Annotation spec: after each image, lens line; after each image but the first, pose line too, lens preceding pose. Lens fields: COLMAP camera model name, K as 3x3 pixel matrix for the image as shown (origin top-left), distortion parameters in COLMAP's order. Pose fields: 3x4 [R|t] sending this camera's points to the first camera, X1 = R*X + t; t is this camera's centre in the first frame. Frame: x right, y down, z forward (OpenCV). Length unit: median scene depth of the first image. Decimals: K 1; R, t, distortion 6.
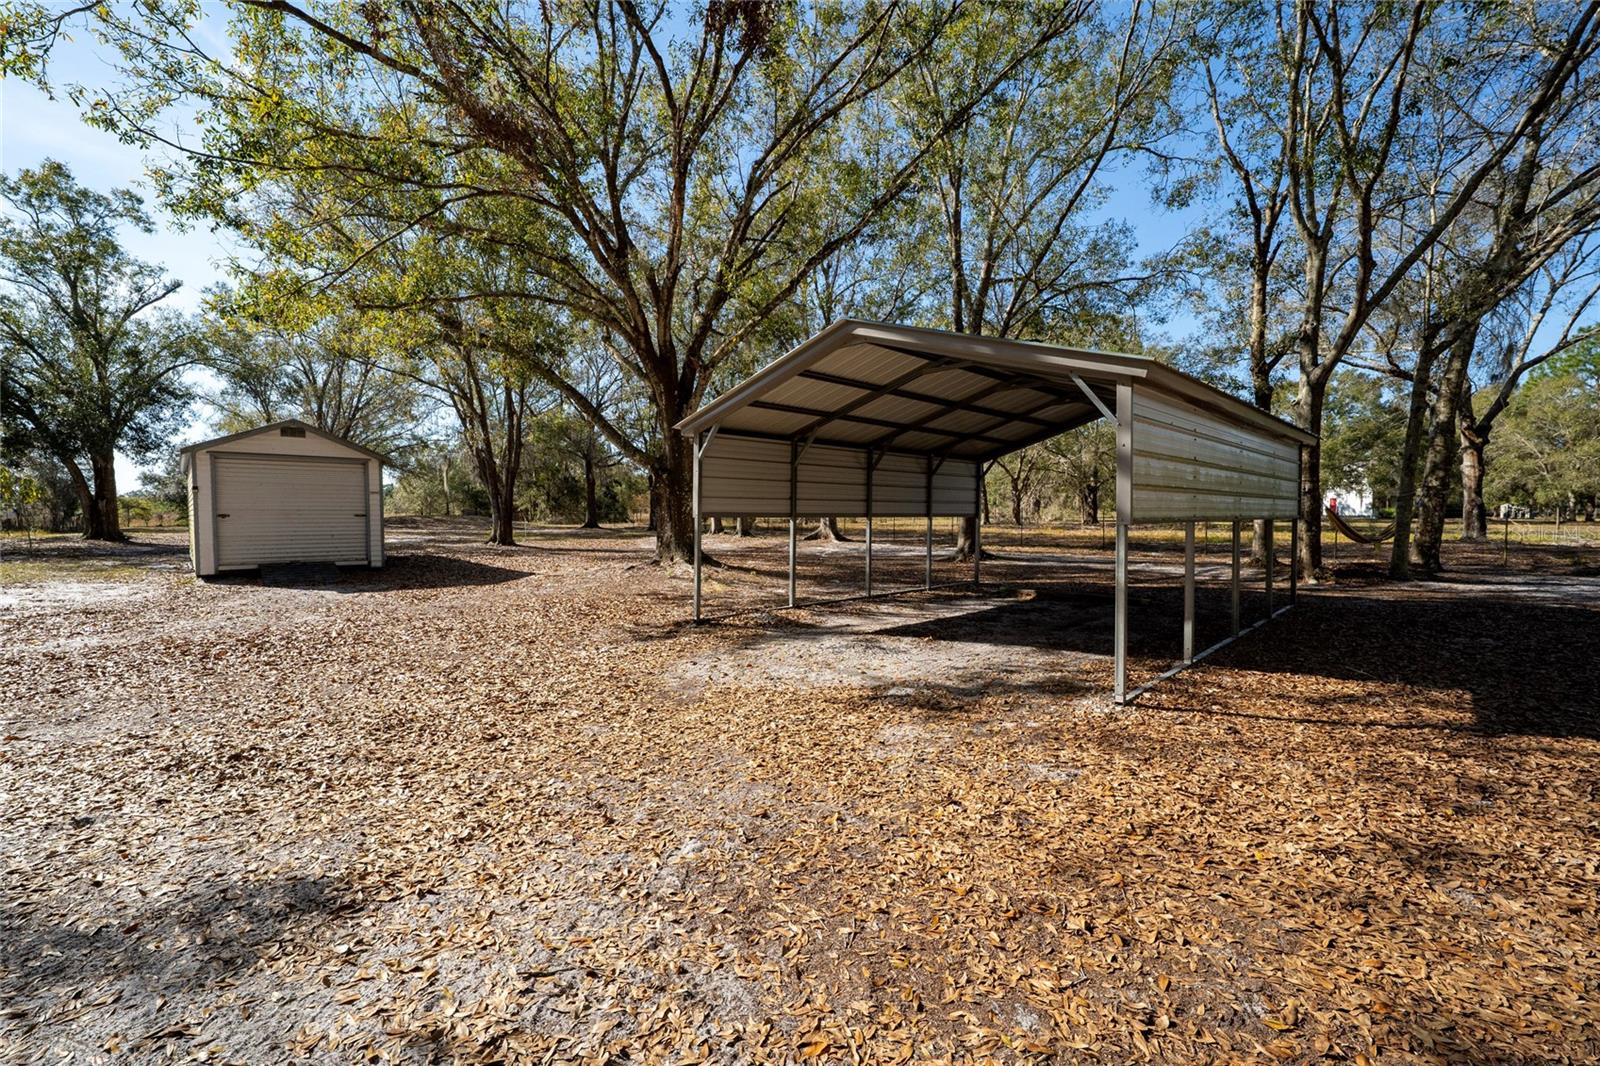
lens RADIAL K [[681.9, 0, 790.5], [0, 681.9, 534.0], [0, 0, 1]] dist [0.001503, -0.000369]
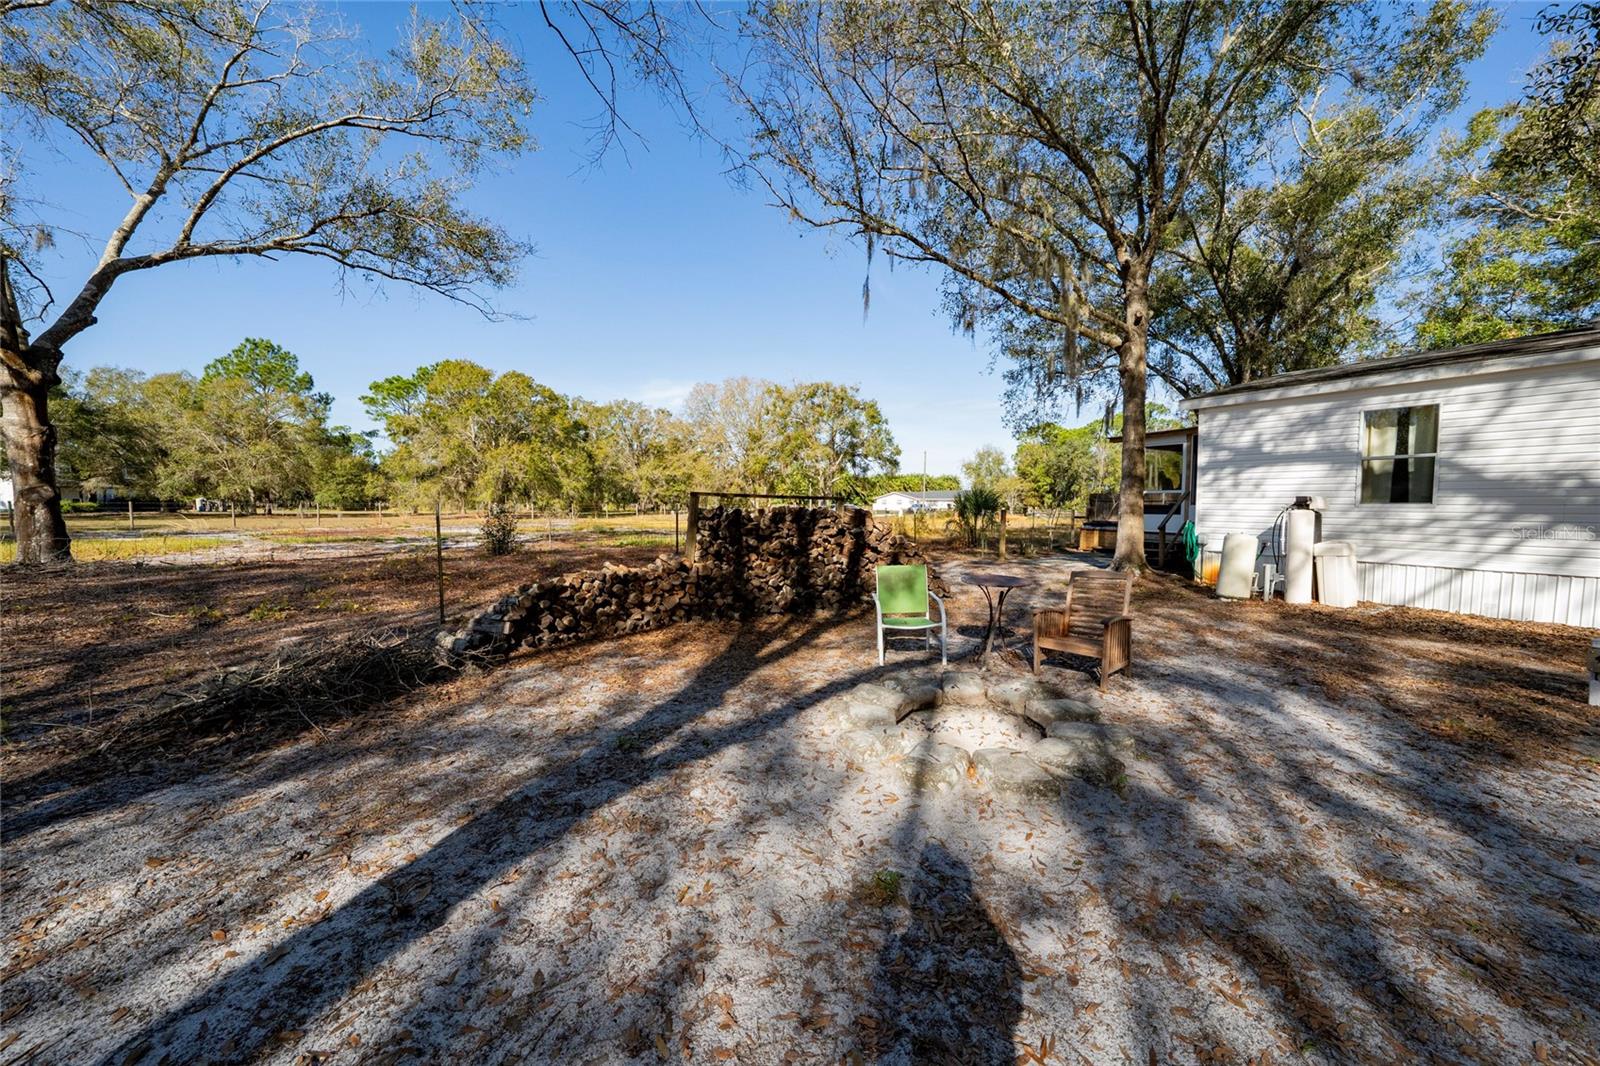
lens RADIAL K [[553.6, 0, 806.3], [0, 553.6, 533.1], [0, 0, 1]] dist [-0.018792, 0.000575]
pose [[-0.066678, -0.049792, 0.996531, 0.839299], [0.028381, 0.998255, 0.051777, -0.031833], [-0.997371, 0.031735, -0.065149, 0.668639]]
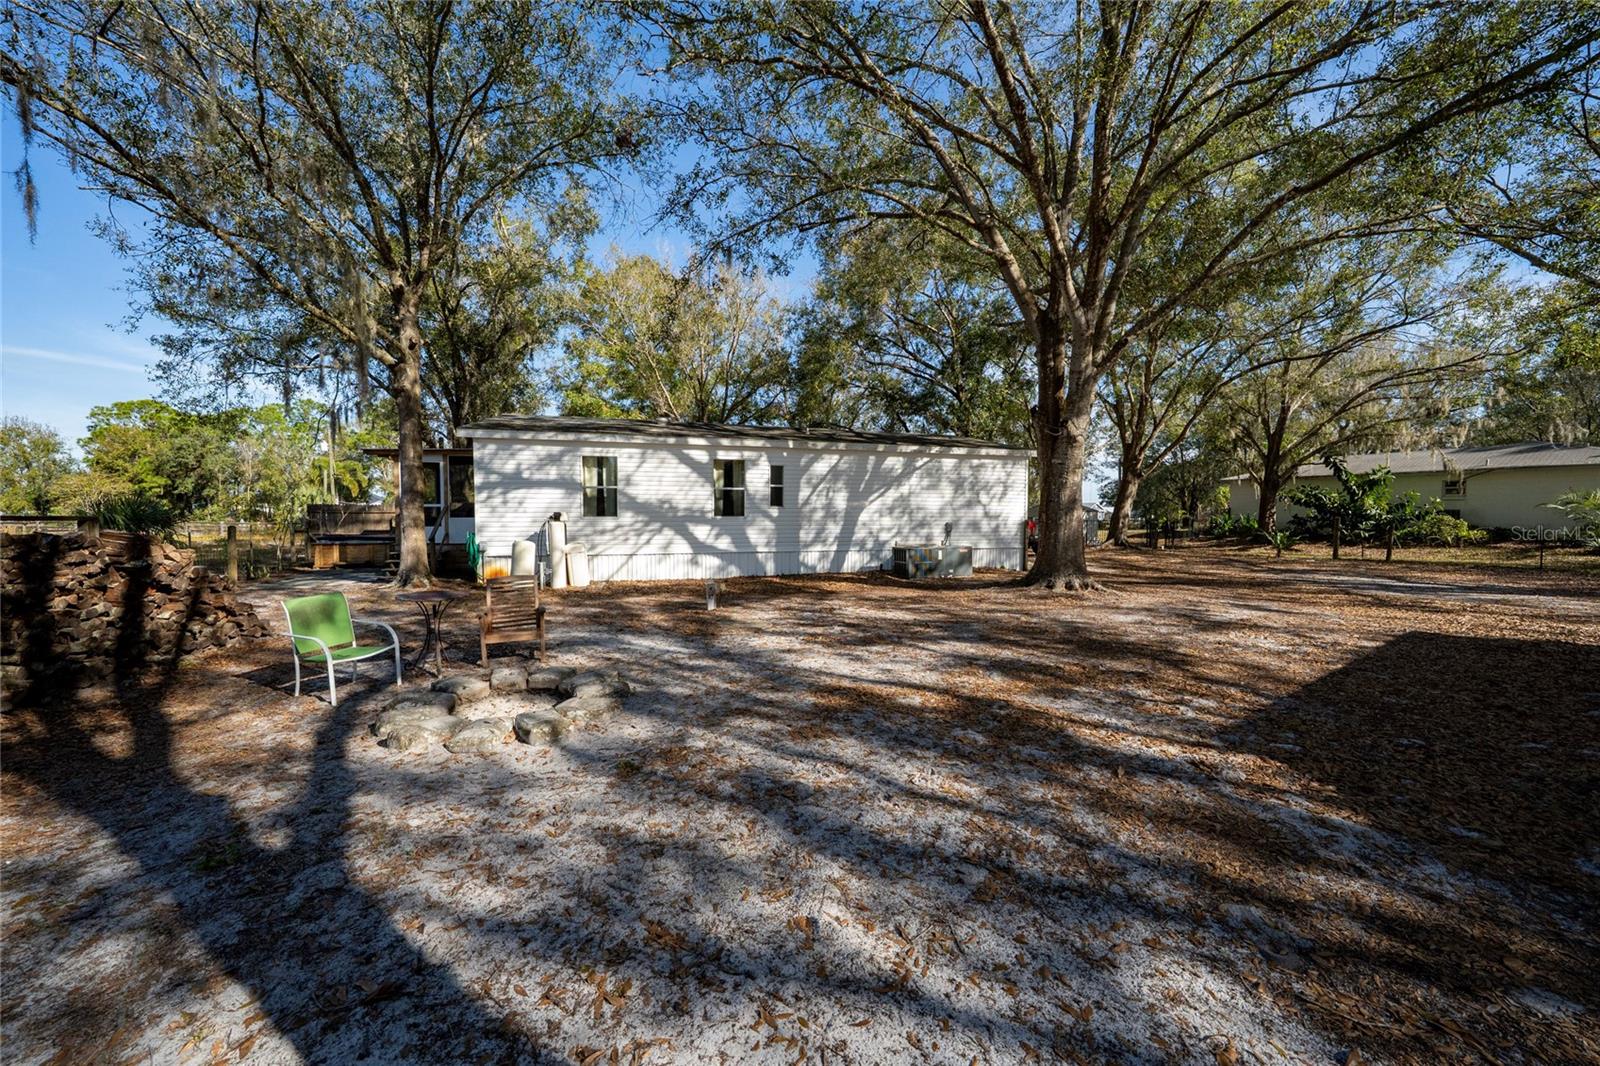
lens RADIAL K [[573.5, 0, 789.9], [0, 573.5, 529.7], [0, 0, 1]] dist [-0.009821, 0.000145]
pose [[-0.977814, -0.003769, 0.209441, 0.857717], [0.008942, 0.998176, 0.059707, -0.047175], [-0.209284, 0.060255, -0.975997, 0.864706]]
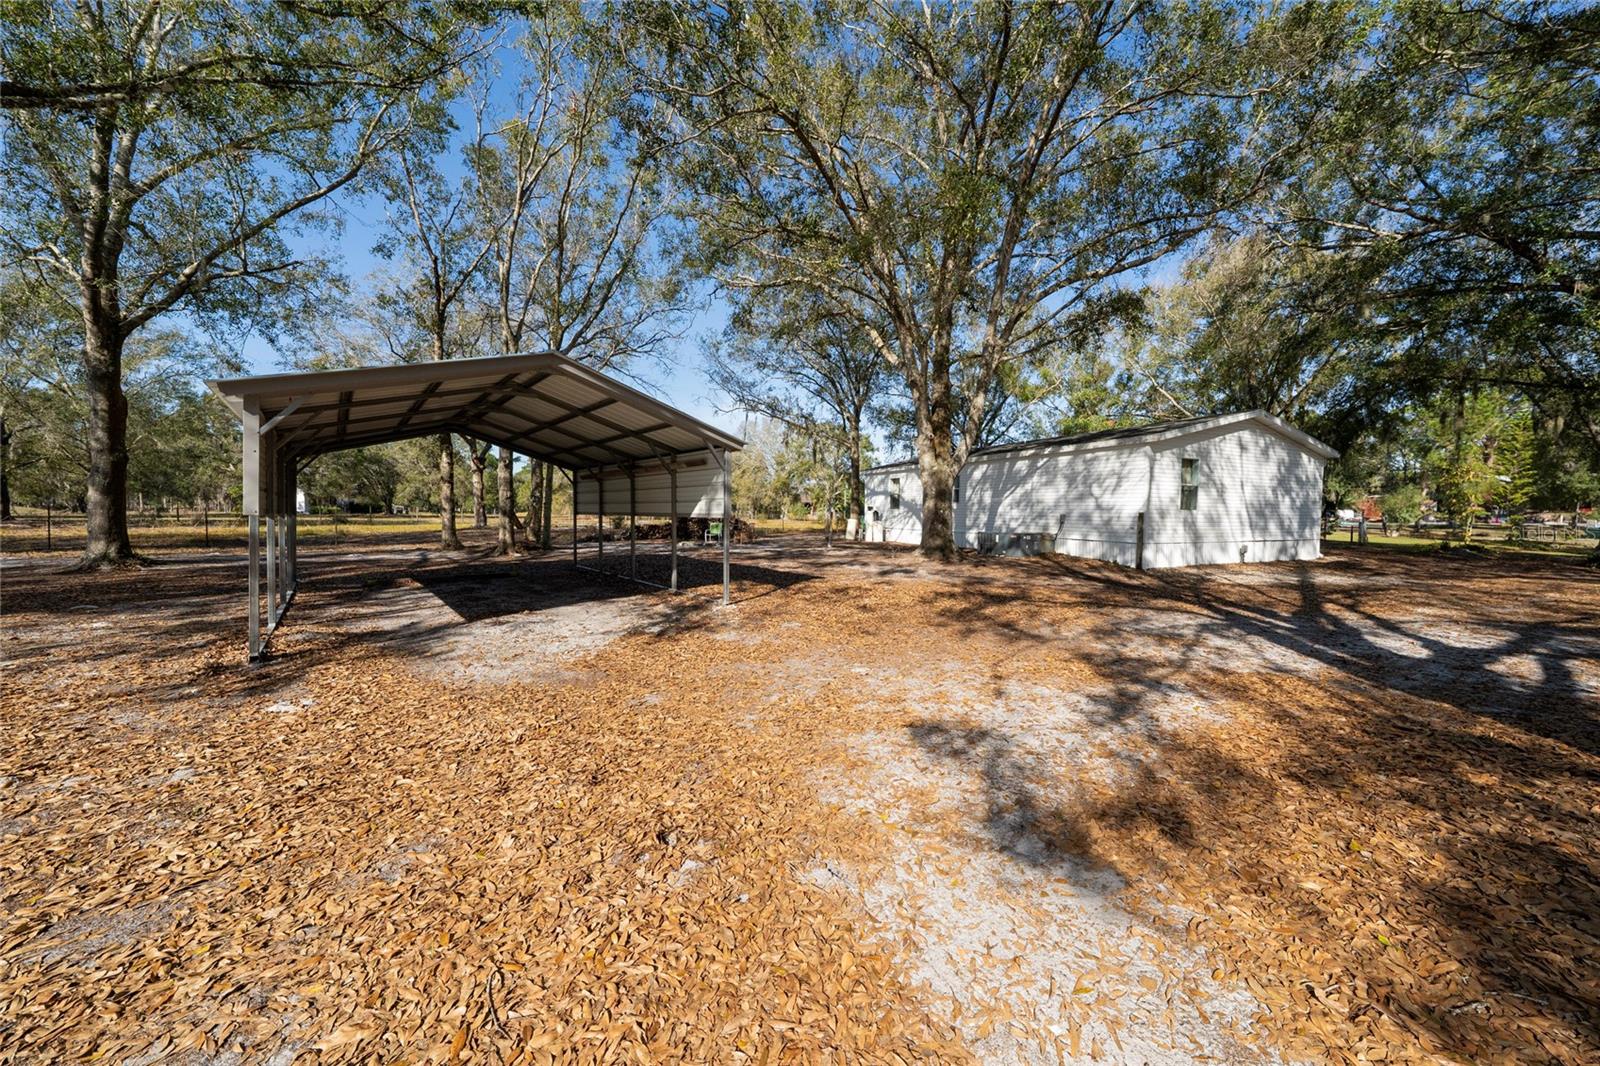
lens RADIAL K [[553.6, 0, 806.6], [0, 553.6, 531.6], [0, 0, 1]] dist [-0.018792, 0.000575]
pose [[0.065756, -0.032143, 0.997318, -0.373141], [0.023387, 0.999256, 0.030663, -0.005627], [-0.997562, 0.021308, 0.066459, 0.210509]]
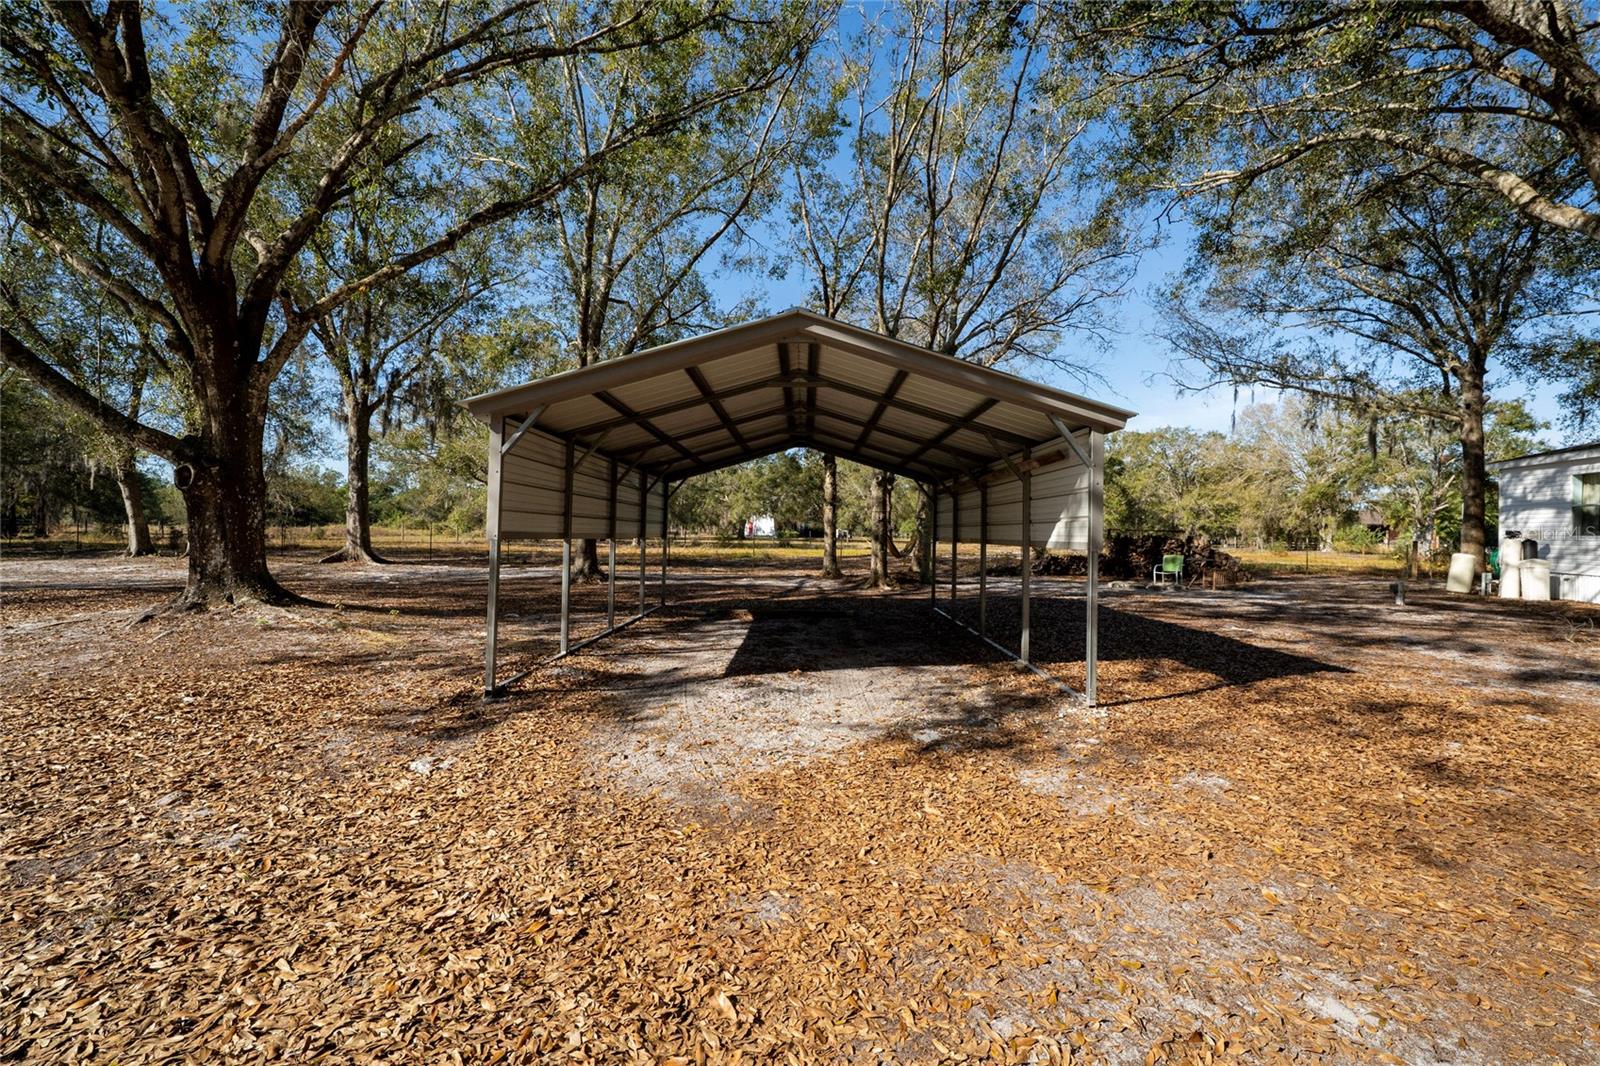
lens RADIAL K [[653.7, 0, 789.8], [0, 653.7, 533.1], [0, 0, 1]] dist [-0.013845, 0.003593]
pose [[0.721869, 0.010470, 0.691950, -0.208254], [0.008278, 0.999683, -0.023763, -0.006721], [-0.691980, 0.022882, 0.721554, 0.181345]]
